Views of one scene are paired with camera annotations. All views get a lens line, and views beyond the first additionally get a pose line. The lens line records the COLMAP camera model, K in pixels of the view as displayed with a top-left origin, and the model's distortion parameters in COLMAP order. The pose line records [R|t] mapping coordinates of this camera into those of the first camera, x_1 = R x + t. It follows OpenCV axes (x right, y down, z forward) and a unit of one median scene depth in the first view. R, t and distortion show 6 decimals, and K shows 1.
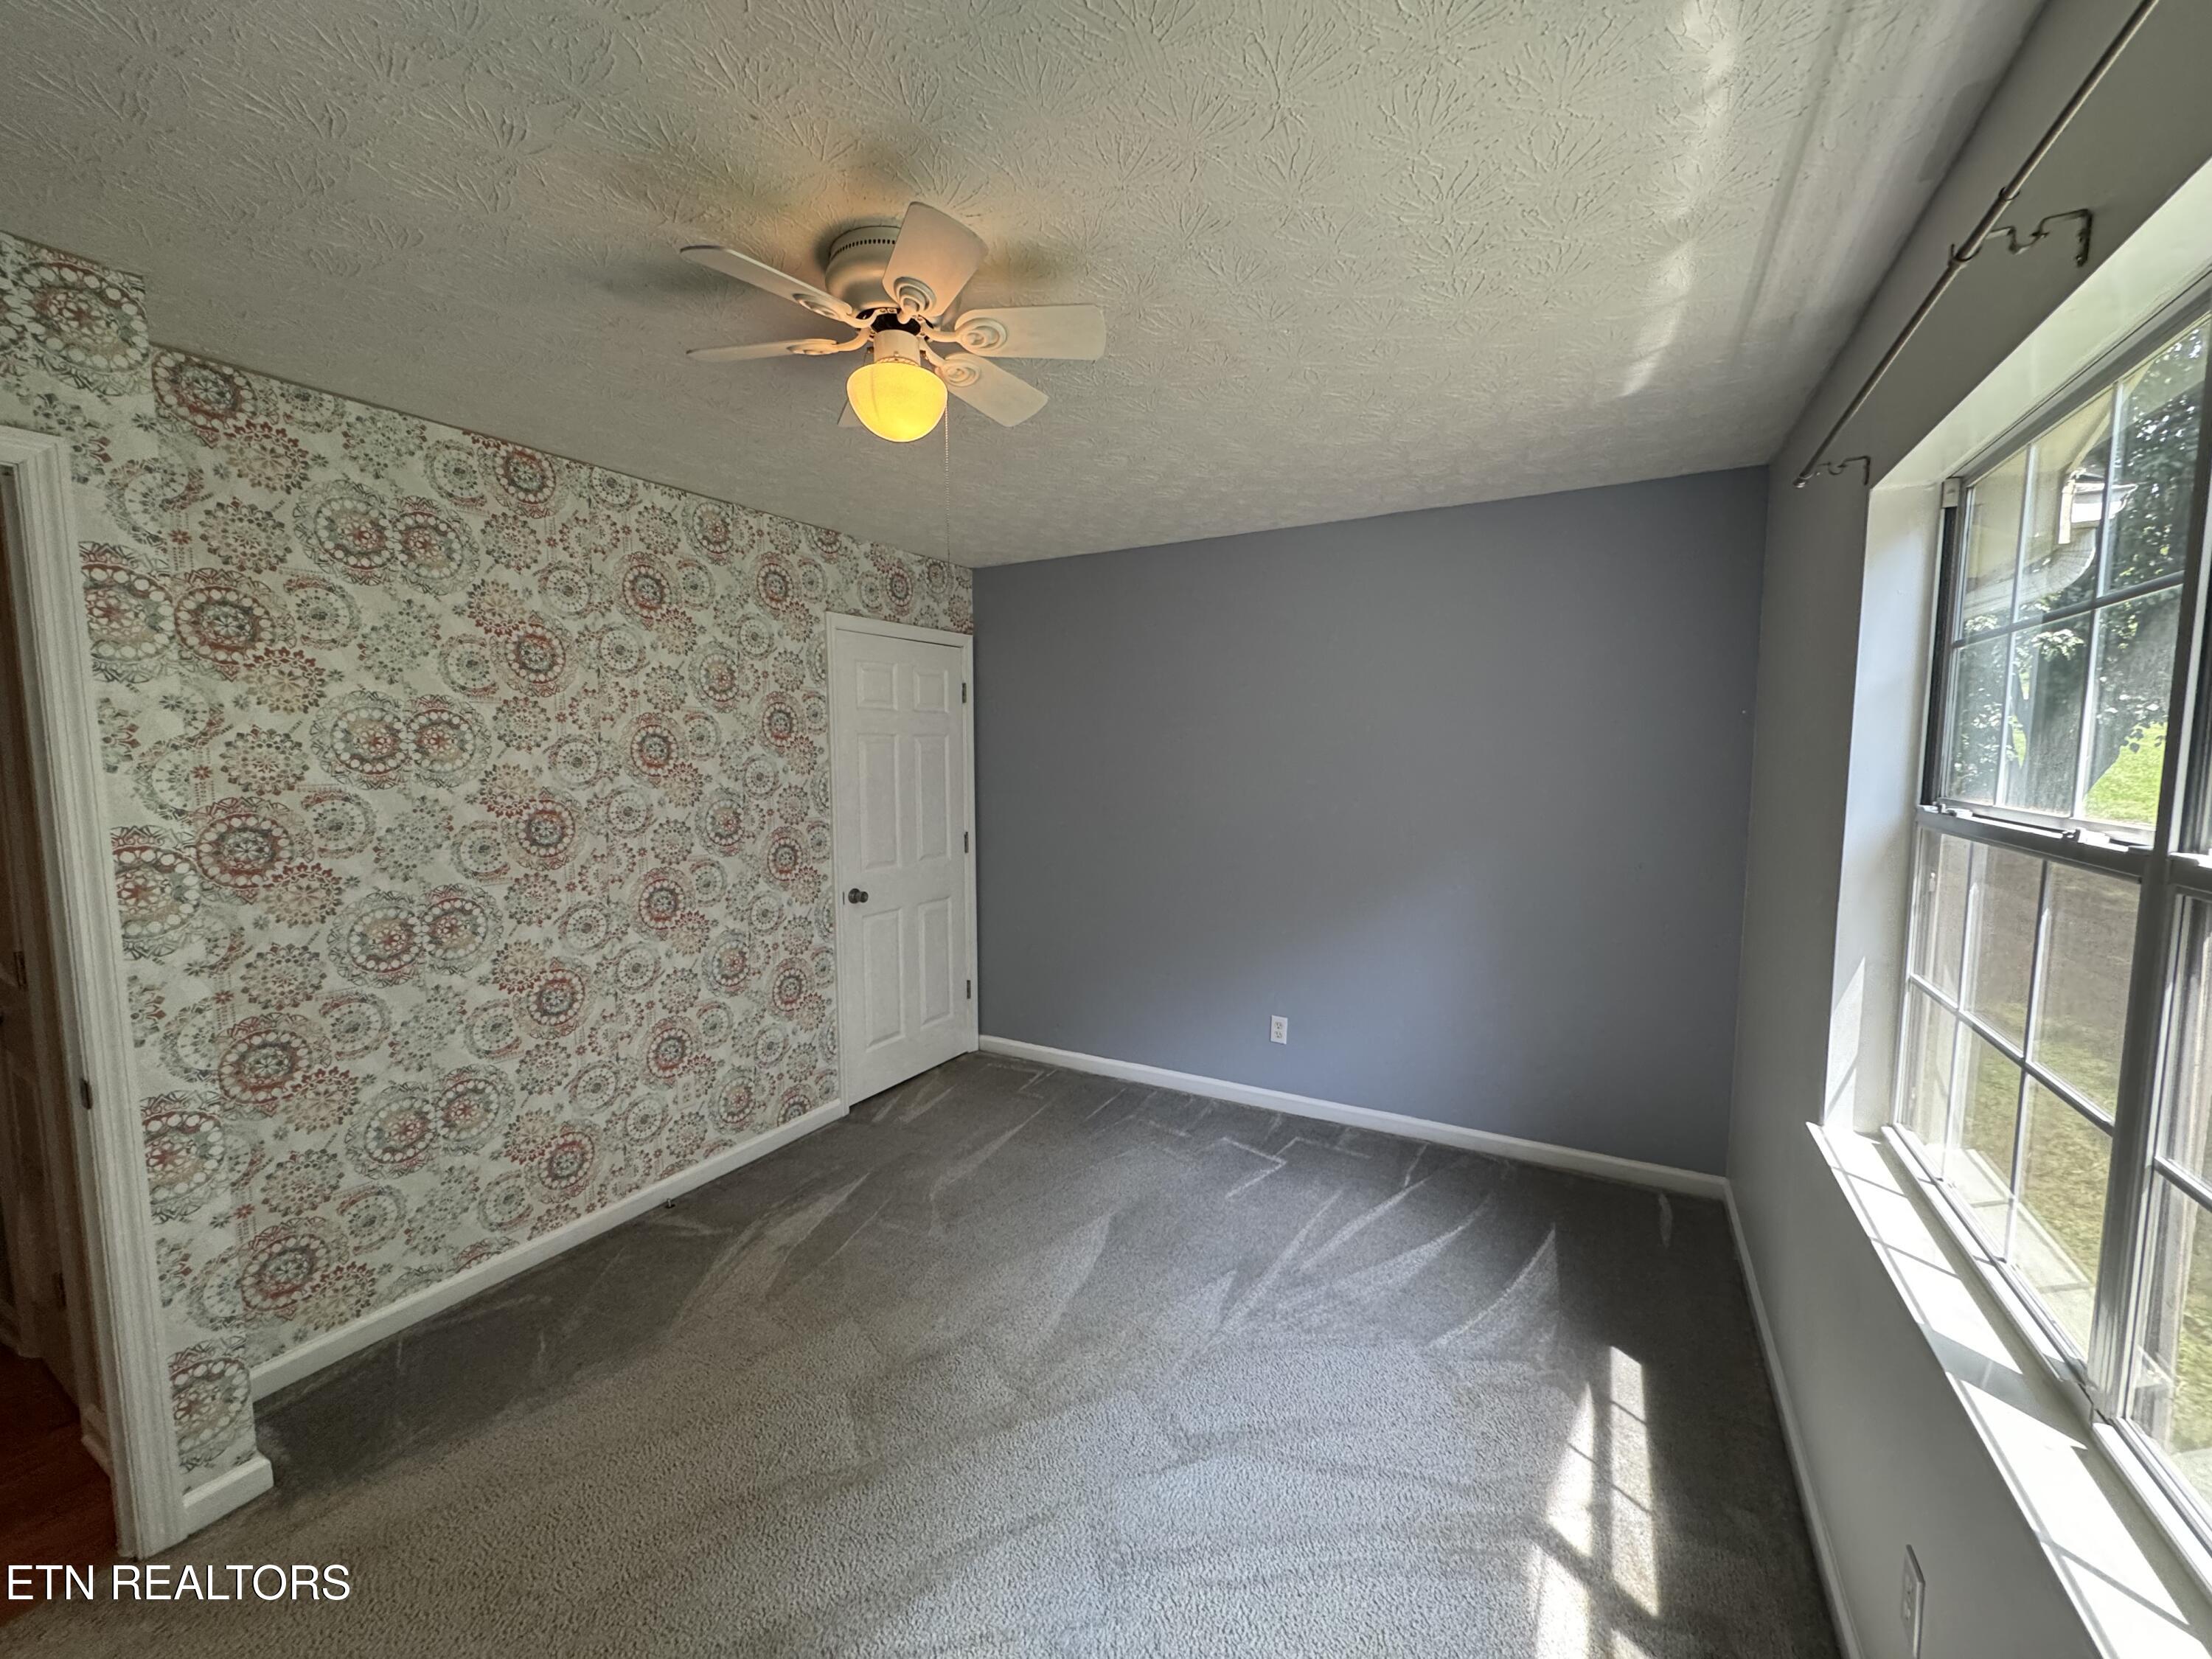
lens RADIAL K [[884.3, 0, 1105.3], [0, 884.3, 828.9], [0, 0, 1]] dist [-0.005088, 0.000365]
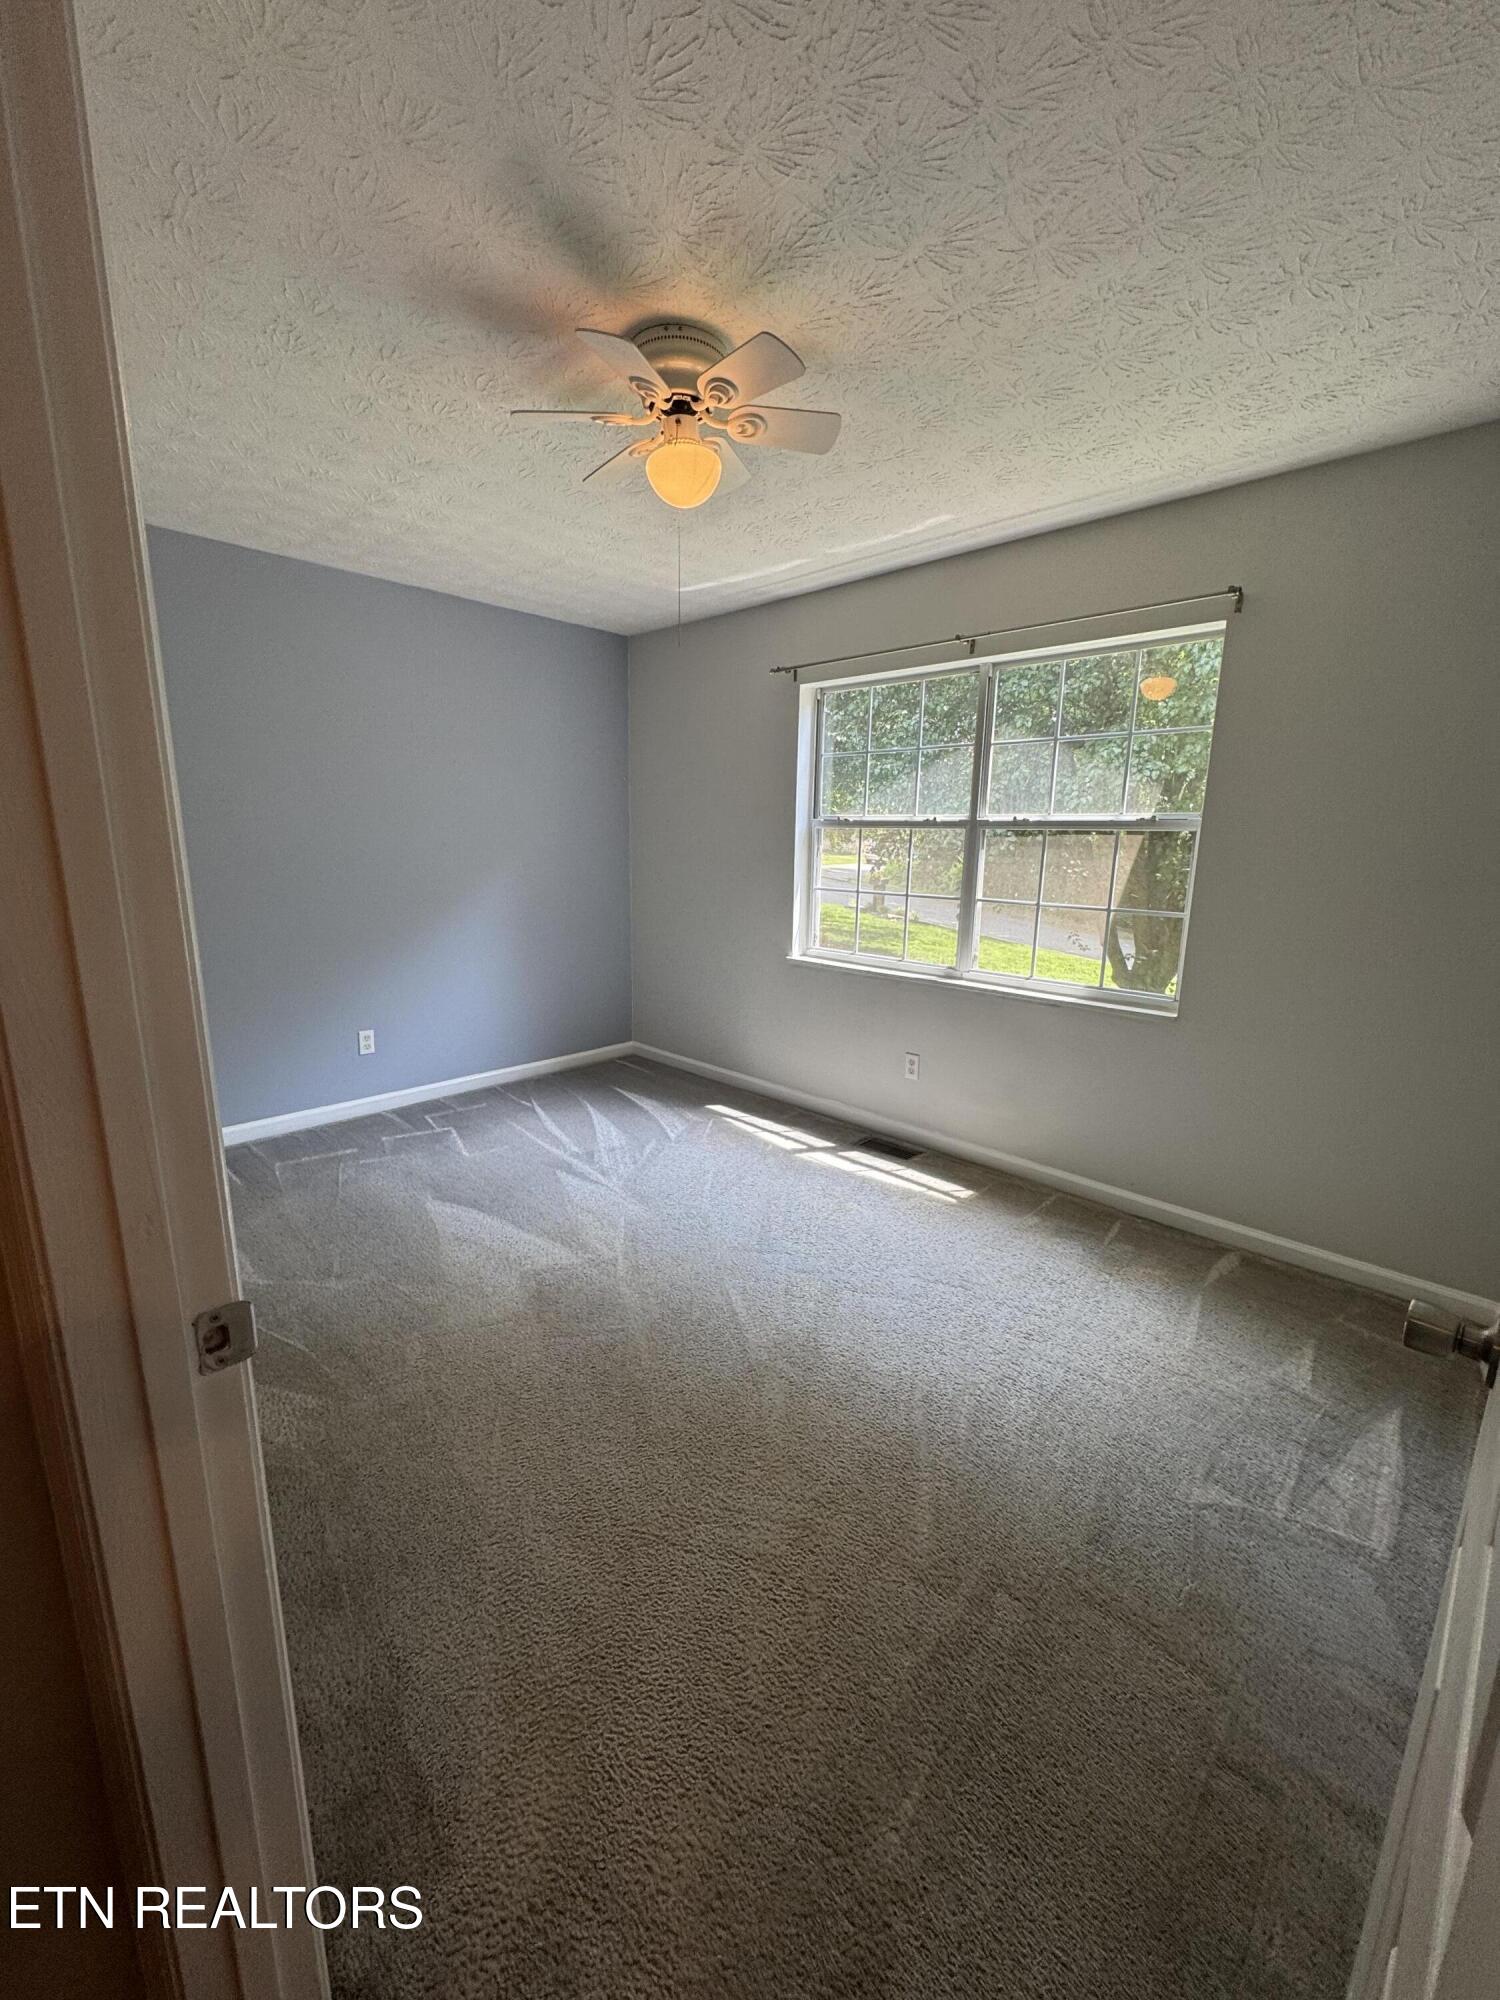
lens RADIAL K [[799.5, 0, 751.6], [0, 799.5, 1007.1], [0, 0, 1]] dist [-0.005088, 0.000365]
pose [[0.238193, -0.192421, 0.951966, -2.340494], [0.068417, 0.981066, 0.181184, 0.122661], [-0.968805, 0.021974, 0.246848, 1.013044]]
